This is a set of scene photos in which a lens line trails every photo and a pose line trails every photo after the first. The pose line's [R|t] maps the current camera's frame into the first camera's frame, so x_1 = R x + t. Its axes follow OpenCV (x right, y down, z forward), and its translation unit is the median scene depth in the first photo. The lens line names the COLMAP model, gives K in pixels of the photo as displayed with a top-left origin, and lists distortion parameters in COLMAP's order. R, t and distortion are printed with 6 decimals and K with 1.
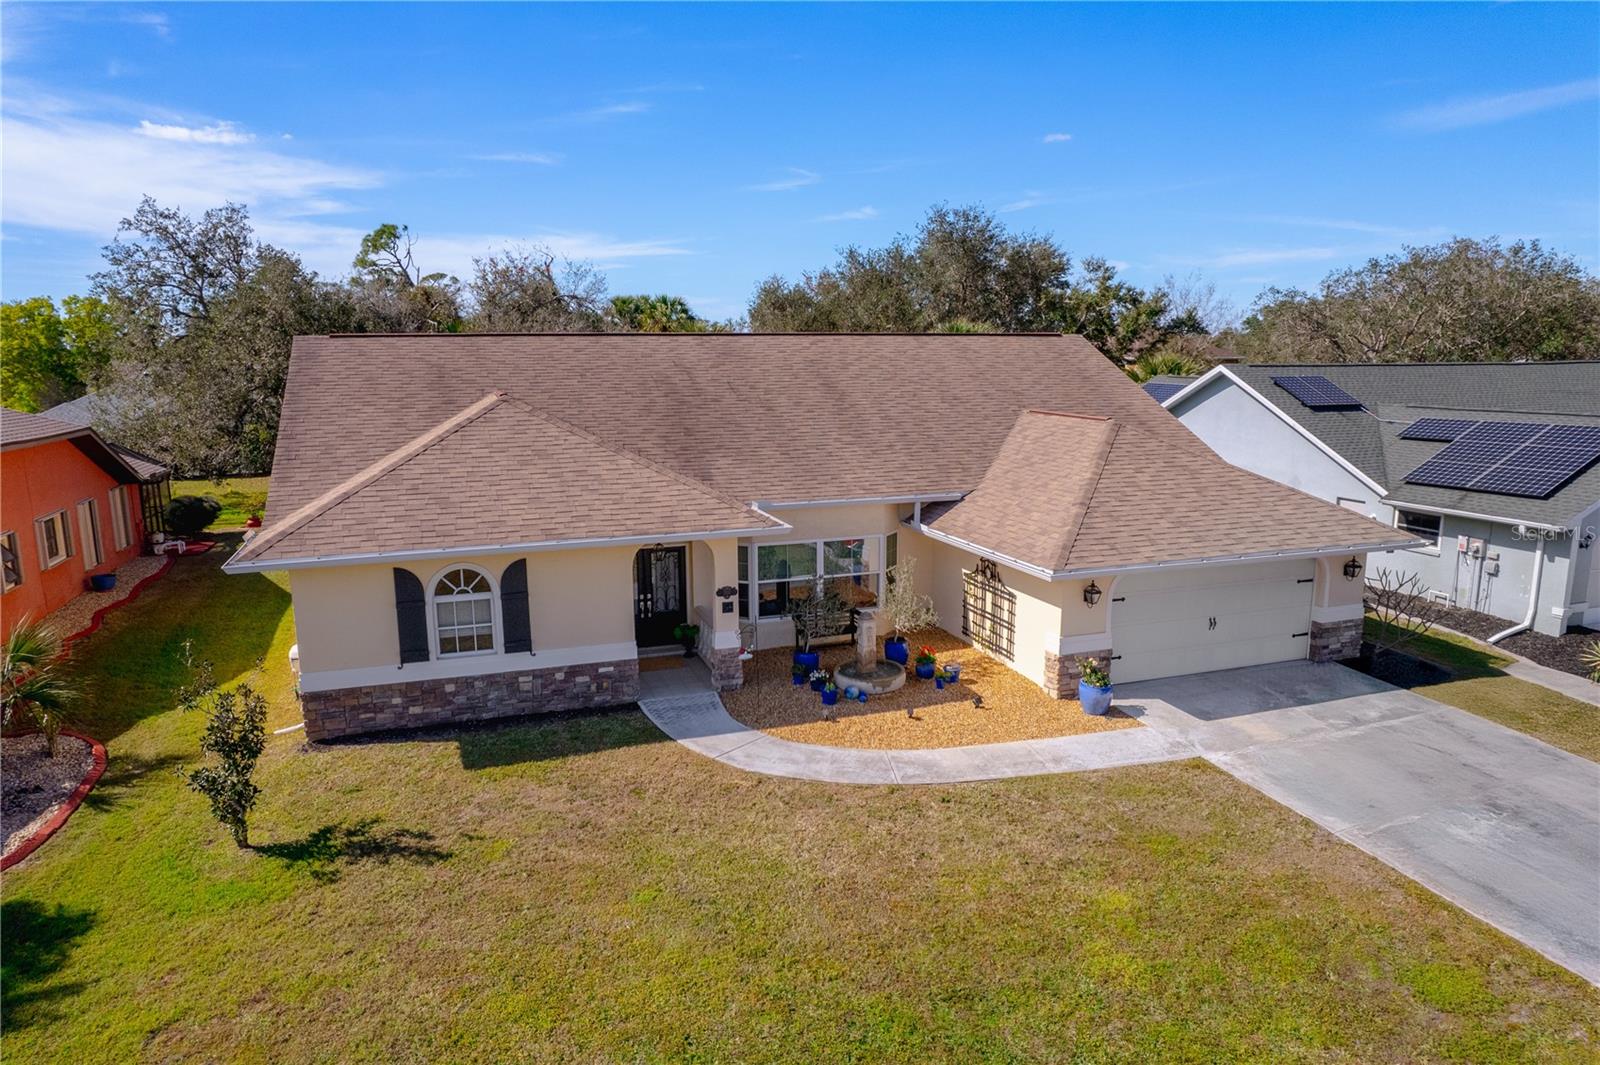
lens RADIAL K [[1022.1, 0, 795.7], [0, 1022.1, 532.6], [0, 0, 1]] dist [-0.062958, 0.062324]
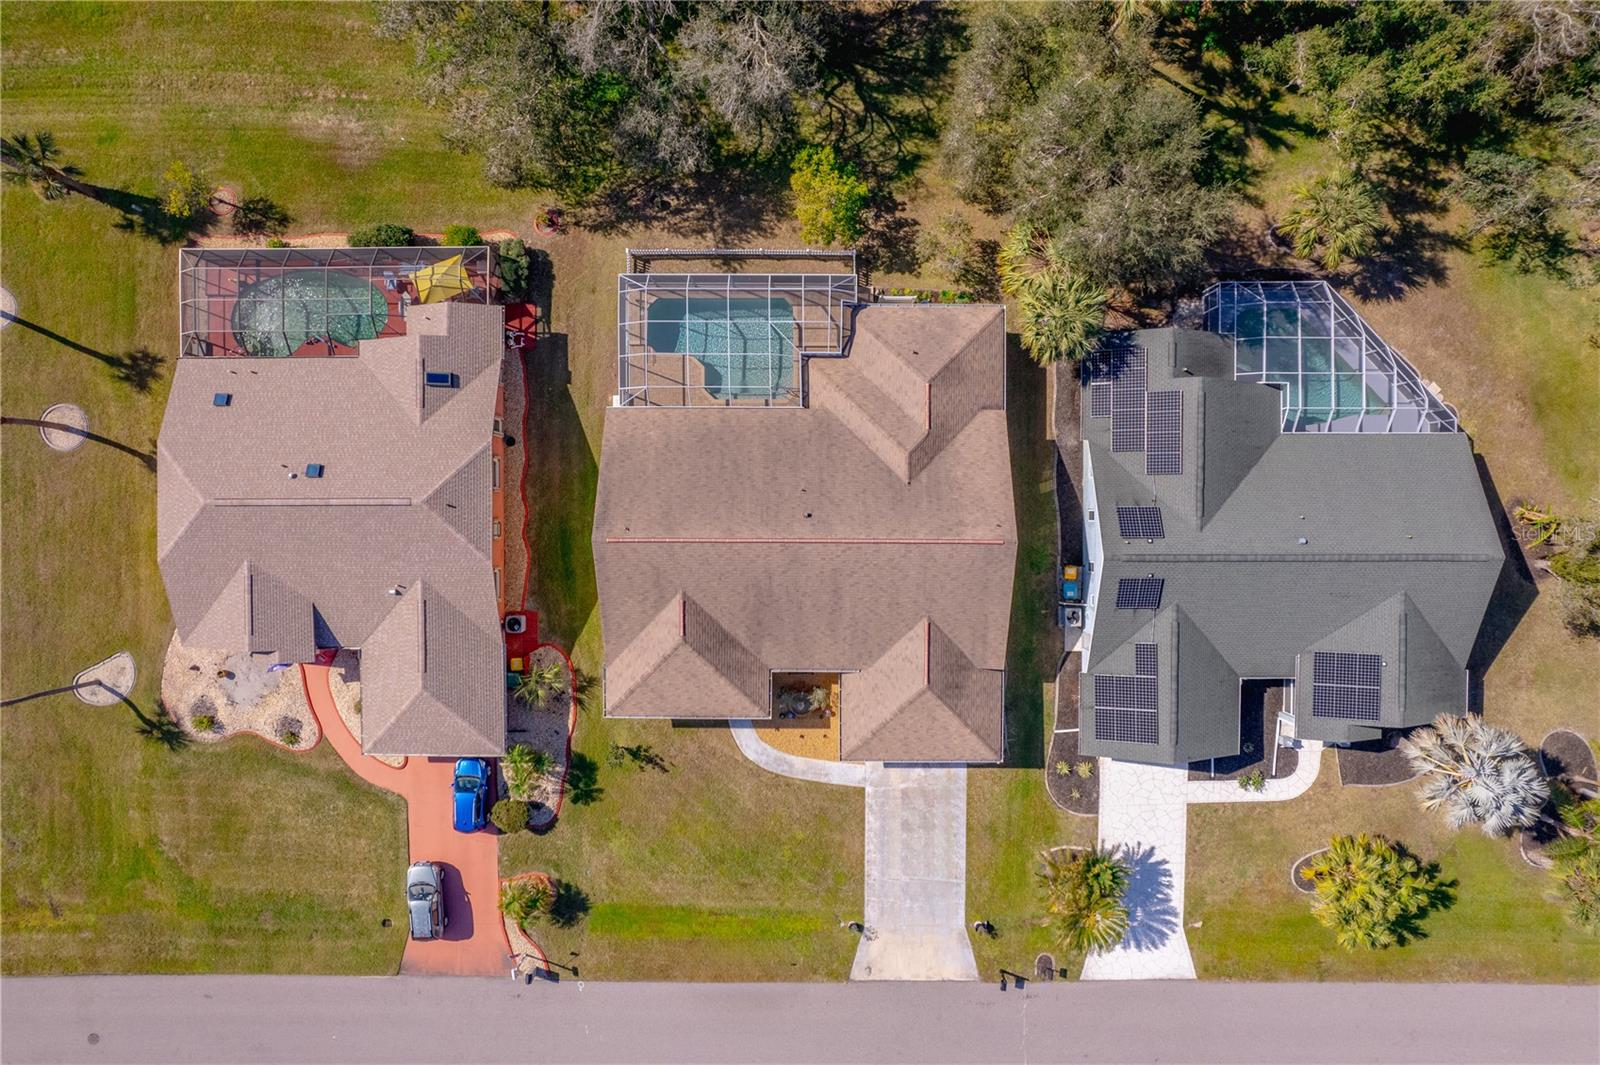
lens RADIAL K [[1022.1, 0, 803.0], [0, 1022.1, 534.1], [0, 0, 1]] dist [-0.062958, 0.062324]
pose [[0.942477, 0.334186, 0.007491, -0.117492], [-0.061162, 0.150373, 0.986736, -3.006866], [0.328627, -0.930434, 0.162162, 1.020358]]
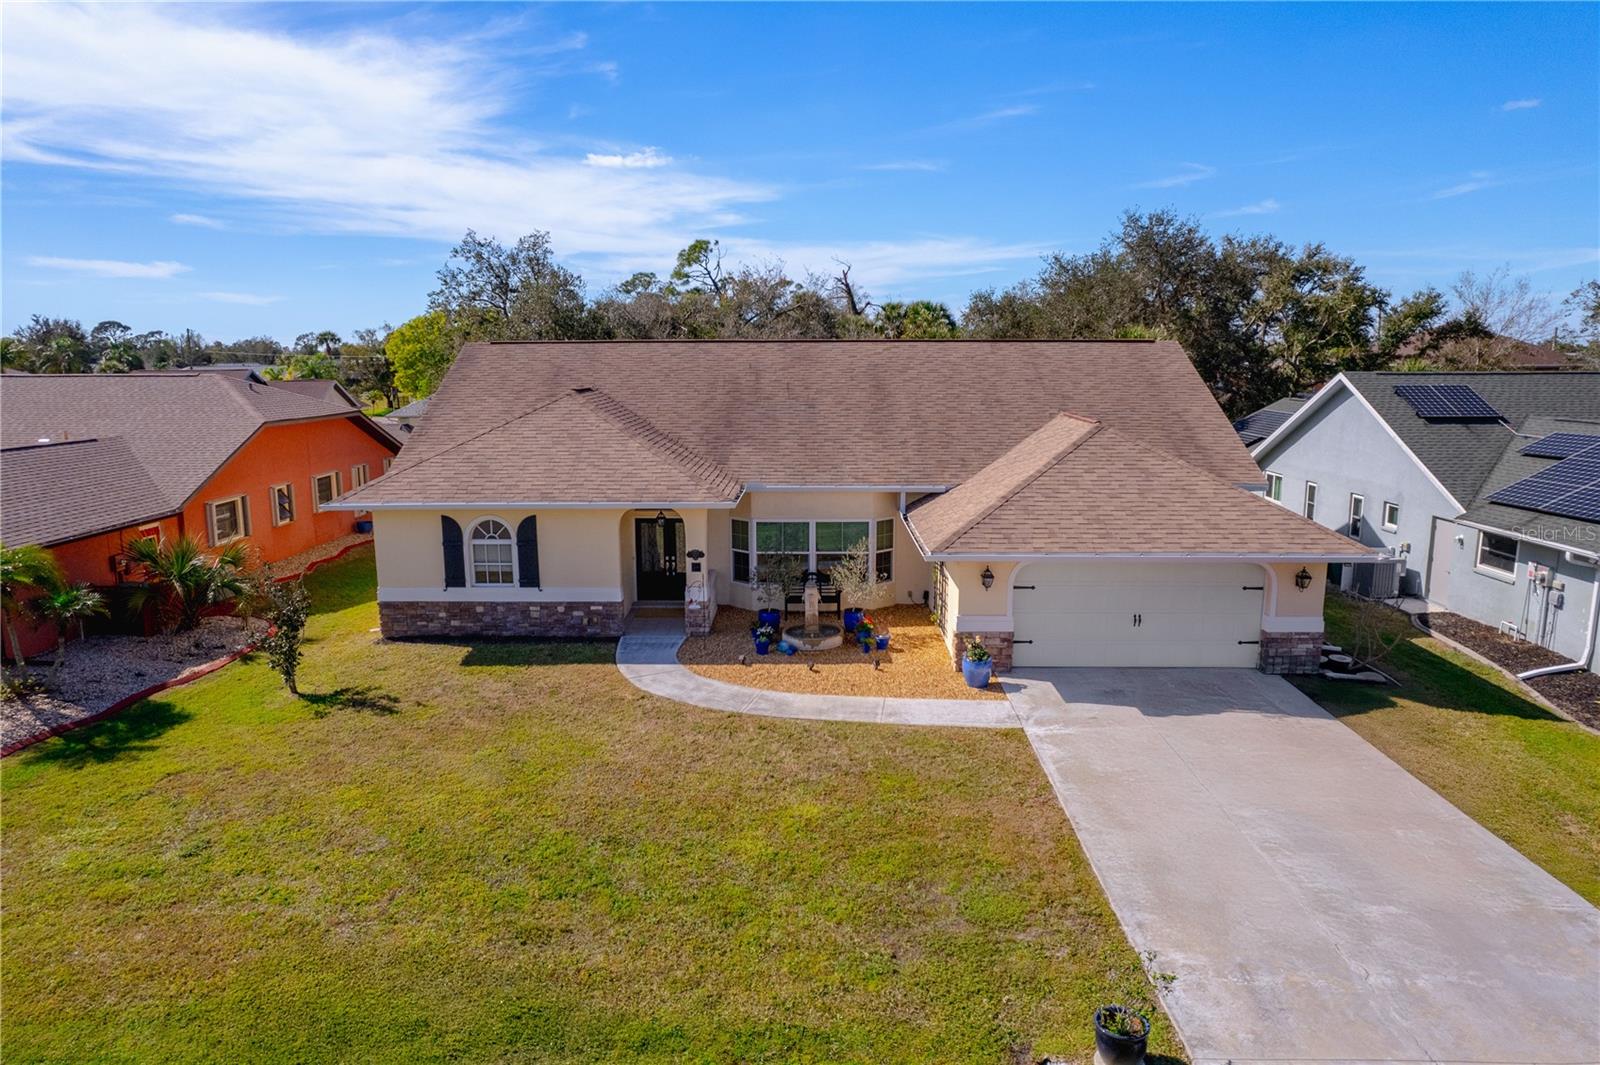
lens RADIAL K [[1022.1, 0, 797.6], [0, 1022.1, 536.9], [0, 0, 1]] dist [-0.062958, 0.062324]
pose [[0.937649, 0.063818, -0.341674, 0.463107], [-0.063566, 0.997906, 0.011946, 0.015215], [0.341721, 0.010517, 0.939743, -0.101159]]
